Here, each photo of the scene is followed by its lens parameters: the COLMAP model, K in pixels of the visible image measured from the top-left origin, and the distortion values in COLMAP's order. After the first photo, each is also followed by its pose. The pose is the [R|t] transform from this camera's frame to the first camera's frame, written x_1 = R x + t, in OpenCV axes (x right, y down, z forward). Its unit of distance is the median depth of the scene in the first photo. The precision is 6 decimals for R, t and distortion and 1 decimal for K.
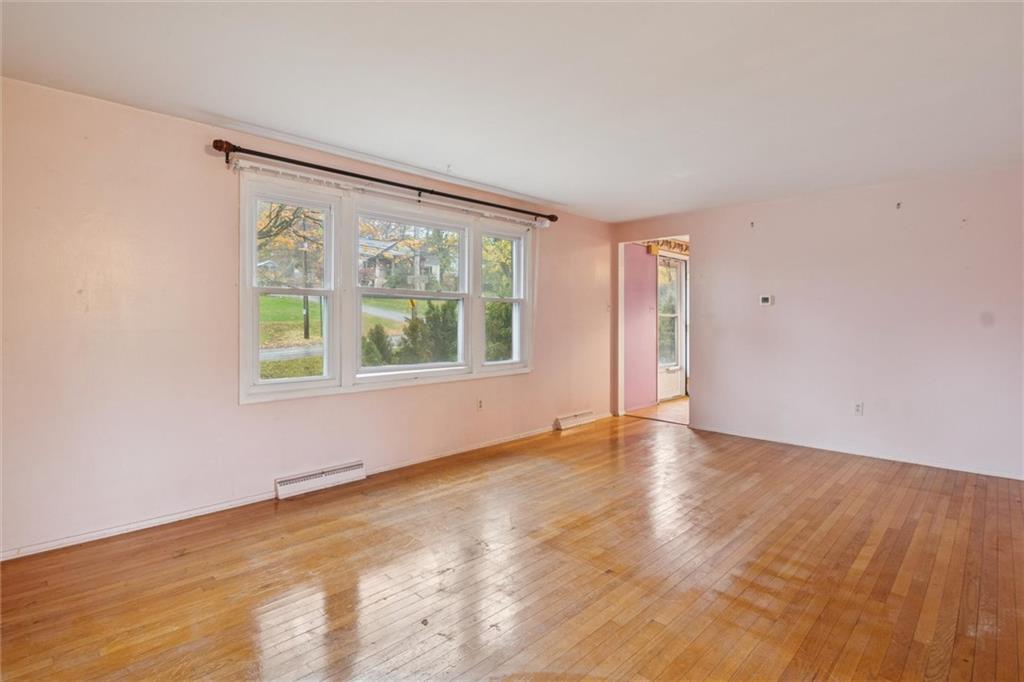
lens RADIAL K [[500.1, 0, 512.2], [0, 500.1, 336.8], [0, 0, 1]] dist [-0.013317, -0.002196]
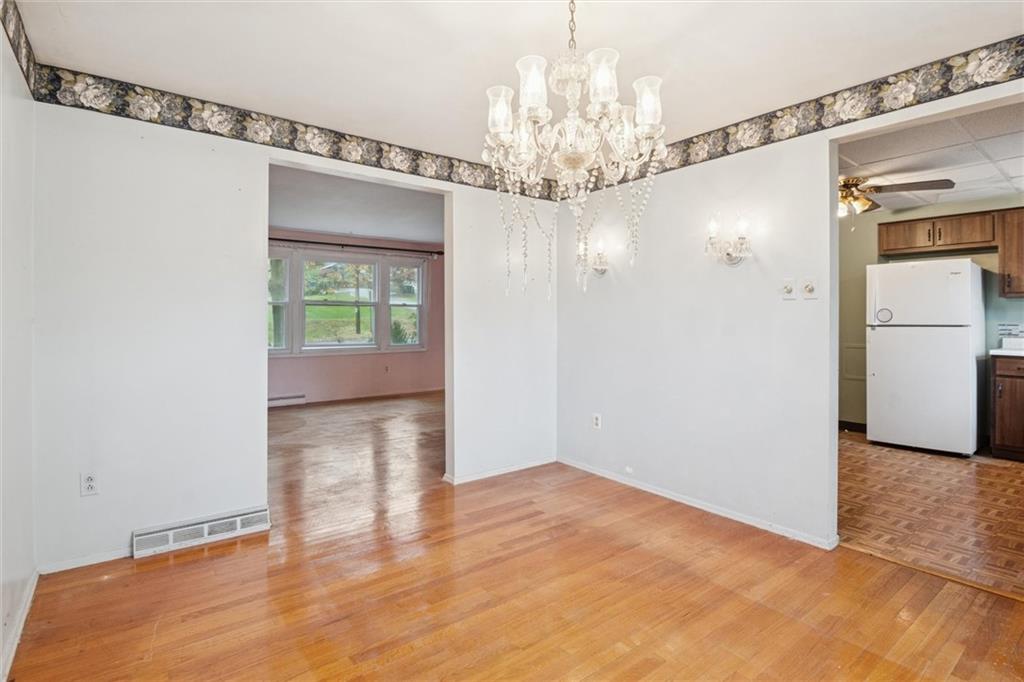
lens RADIAL K [[500.1, 0, 509.5], [0, 500.1, 333.4], [0, 0, 1]] dist [-0.013317, -0.002196]
pose [[0.990372, 0.005317, -0.138329, 0.518868], [-0.005547, 0.999984, -0.001277, 0.016223], [0.138320, 0.002032, 0.990385, -0.533380]]
